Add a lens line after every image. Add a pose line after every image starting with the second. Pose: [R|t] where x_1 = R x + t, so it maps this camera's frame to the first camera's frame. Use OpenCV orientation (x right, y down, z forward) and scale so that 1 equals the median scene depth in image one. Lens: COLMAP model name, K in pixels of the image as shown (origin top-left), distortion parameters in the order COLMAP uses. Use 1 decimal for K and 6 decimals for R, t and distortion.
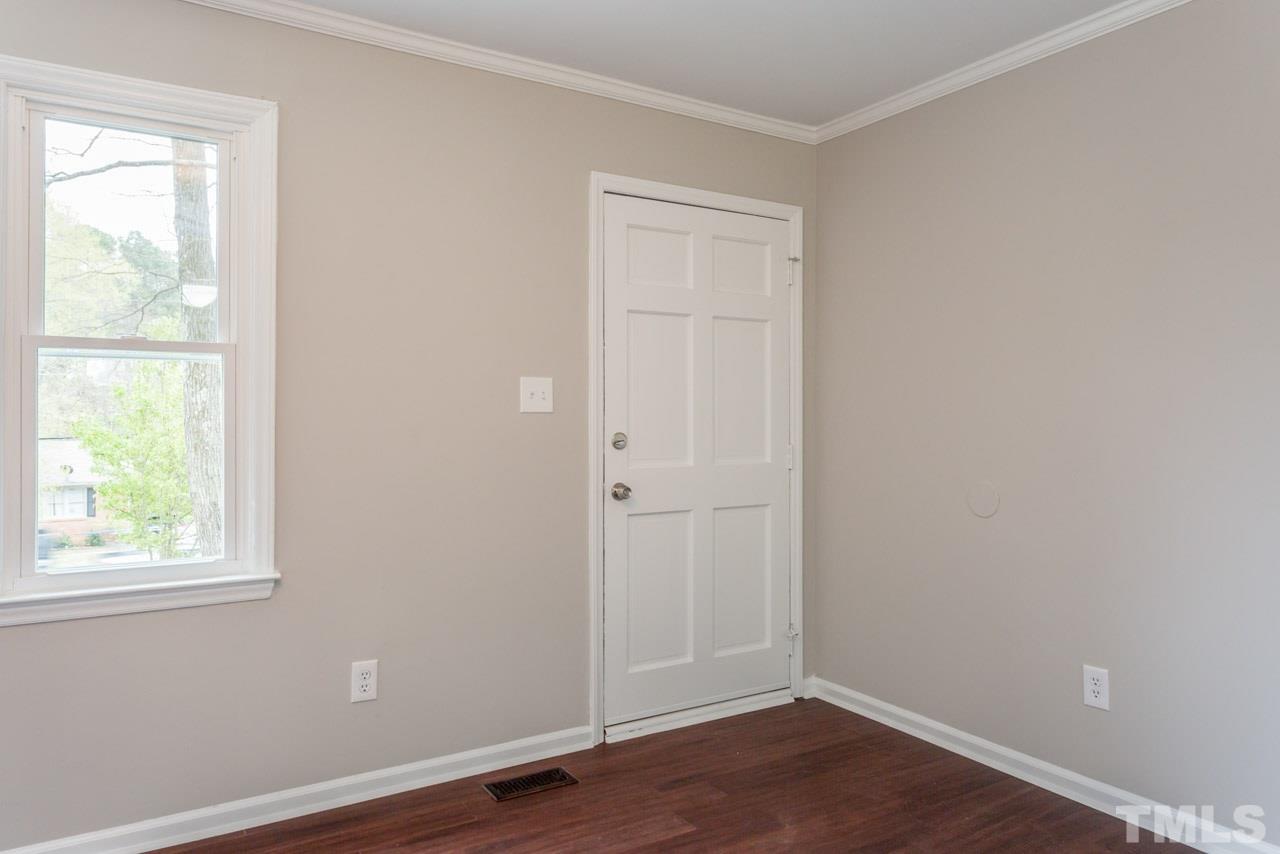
lens RADIAL K [[856.2, 0, 639.2], [0, 856.2, 414.9], [0, 0, 1]] dist [0.003701, 0.000729]
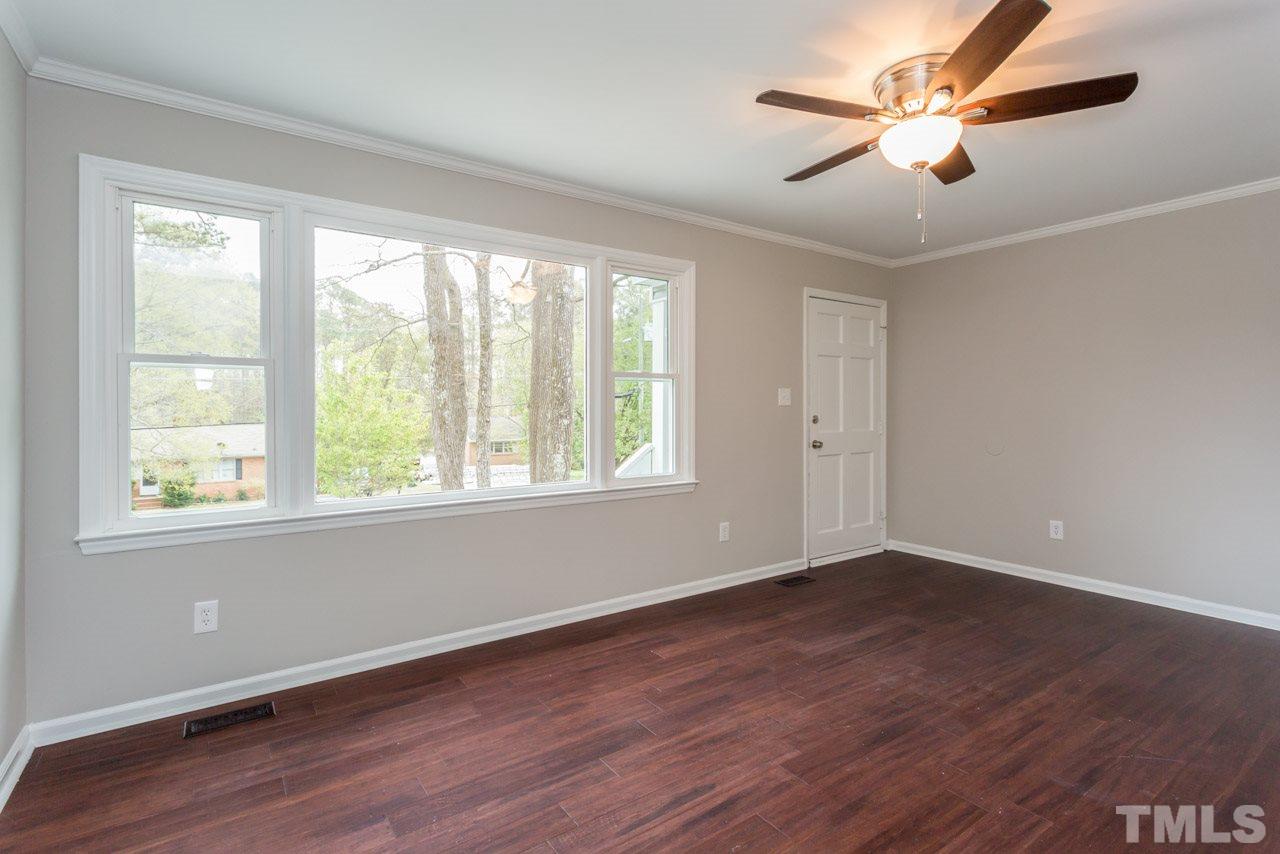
lens RADIAL K [[611.0, 0, 639.4], [0, 611.0, 412.3], [0, 0, 1]] dist [0.000533, 0.000102]
pose [[0.998600, -0.001603, 0.052875, -0.519748], [0.001074, 0.999949, 0.010023, -0.001597], [-0.052889, -0.009952, 0.998551, -0.427056]]
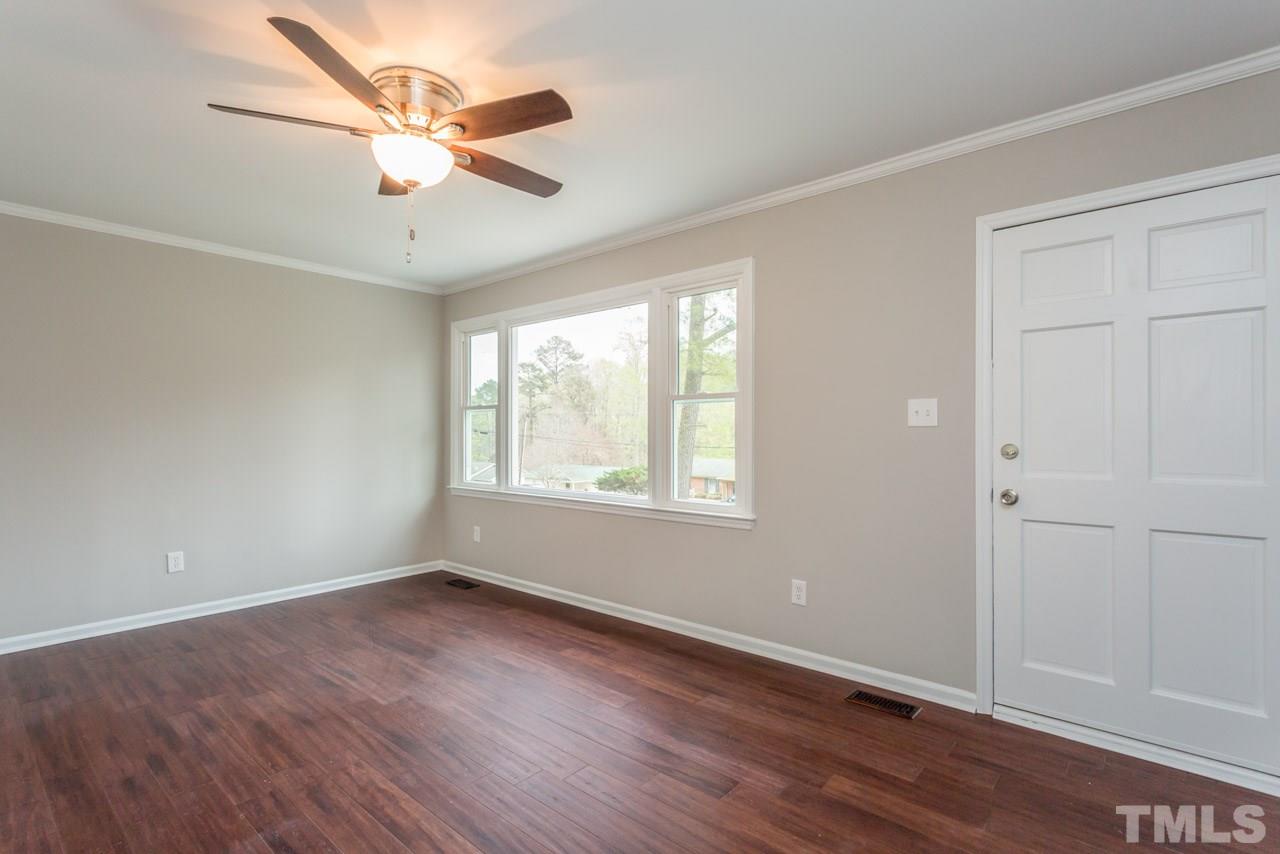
lens RADIAL K [[611.0, 0, 638.8], [0, 611.0, 433.6], [0, 0, 1]] dist [-0.000165, 0.000010]
pose [[0.291014, 0.003254, -0.956713, 0.595567], [0.006643, 0.999963, 0.005422, -0.000088], [0.956696, -0.007933, 0.290982, 0.317195]]
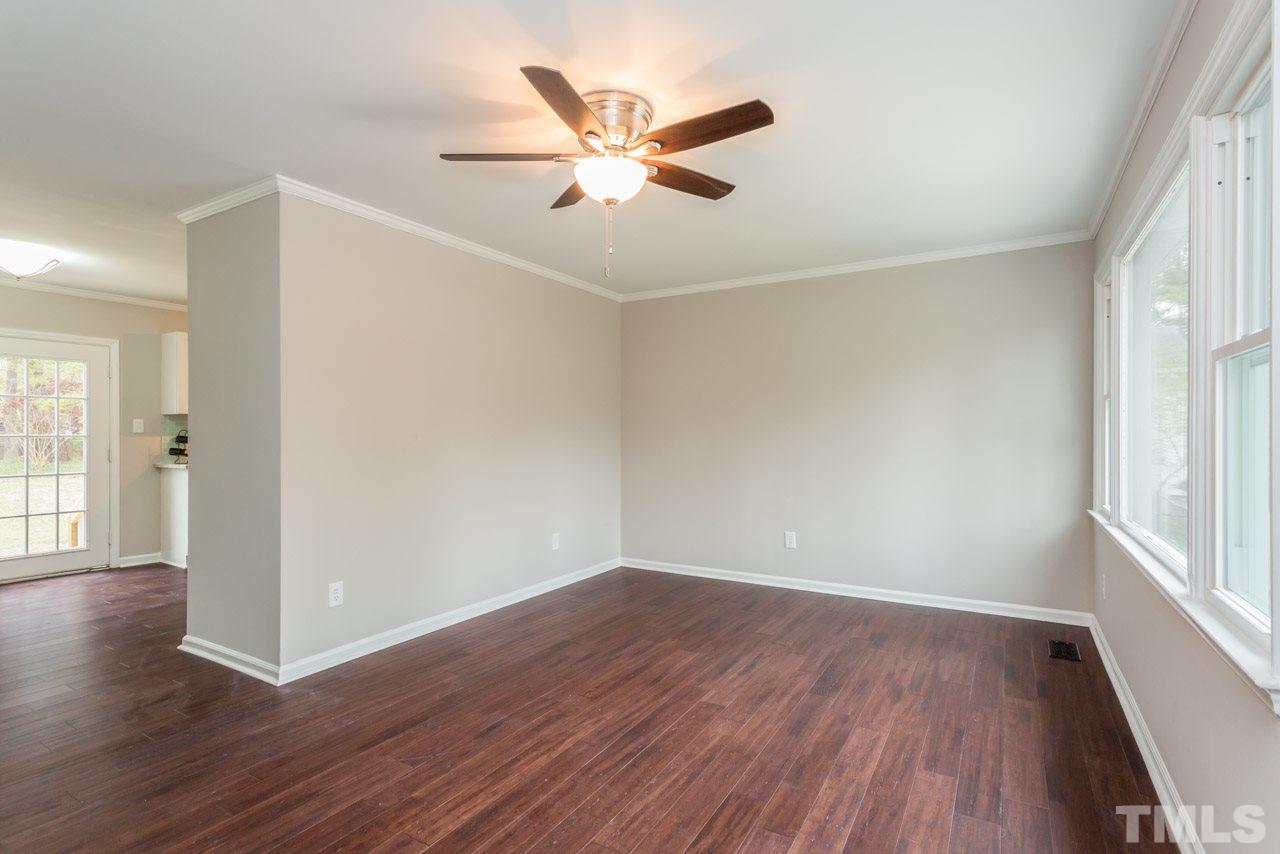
lens RADIAL K [[611.0, 0, 638.8], [0, 611.0, 433.6], [0, 0, 1]] dist [-0.000165, 0.000010]
pose [[-0.890832, 0.000072, -0.454333, 0.157139], [0.002665, 0.999984, -0.005068, 0.004225], [0.454326, -0.005725, -0.890817, 0.951914]]
